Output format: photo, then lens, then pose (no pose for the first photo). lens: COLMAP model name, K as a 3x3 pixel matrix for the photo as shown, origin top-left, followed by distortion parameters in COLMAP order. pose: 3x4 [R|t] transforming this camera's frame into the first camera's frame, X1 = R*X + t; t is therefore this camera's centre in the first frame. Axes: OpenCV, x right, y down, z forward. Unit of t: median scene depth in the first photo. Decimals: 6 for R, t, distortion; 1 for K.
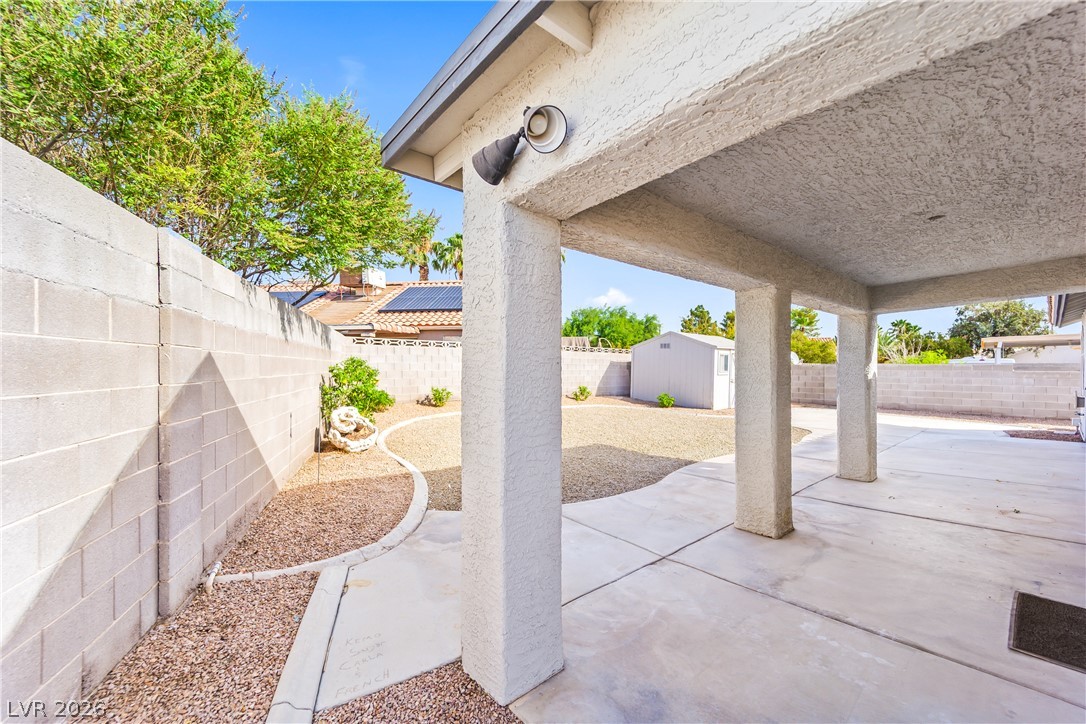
lens RADIAL K [[428.9, 0, 538.5], [0, 428.9, 362.7], [0, 0, 1]] dist [0.025722, -0.015467]
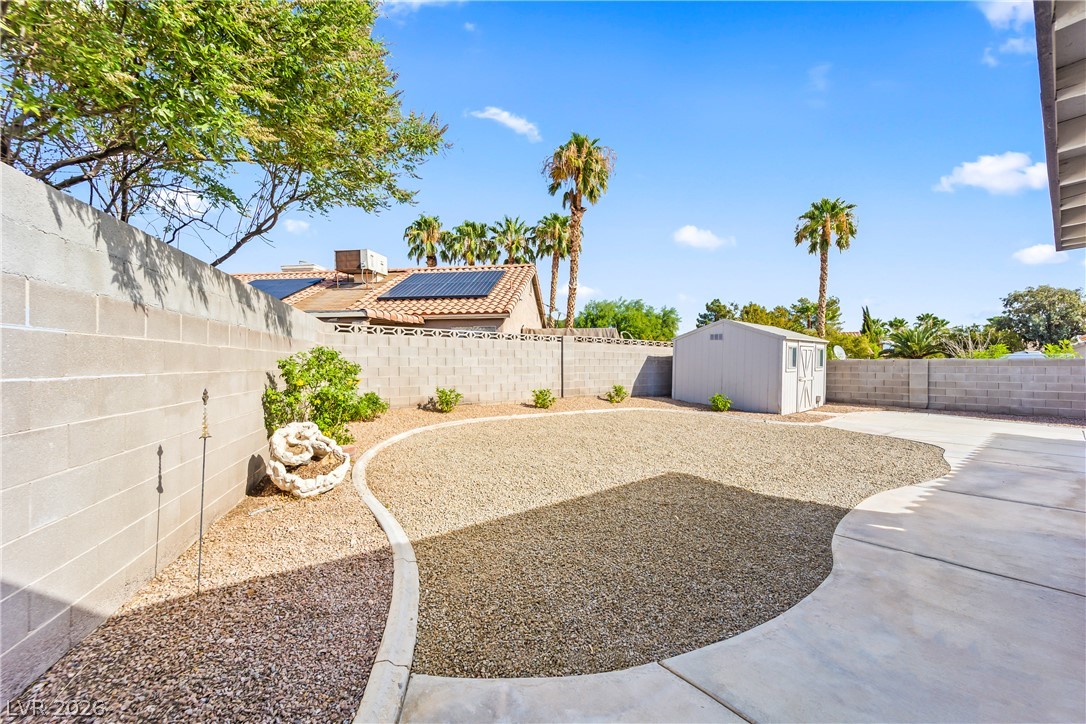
lens RADIAL K [[428.9, 0, 538.5], [0, 428.9, 362.7], [0, 0, 1]] dist [0.025722, -0.015467]
pose [[0.999788, -0.000939, -0.020563, -0.032110], [0.001109, 0.999966, 0.008224, 0.003470], [0.020554, -0.008245, 0.999755, 0.152605]]
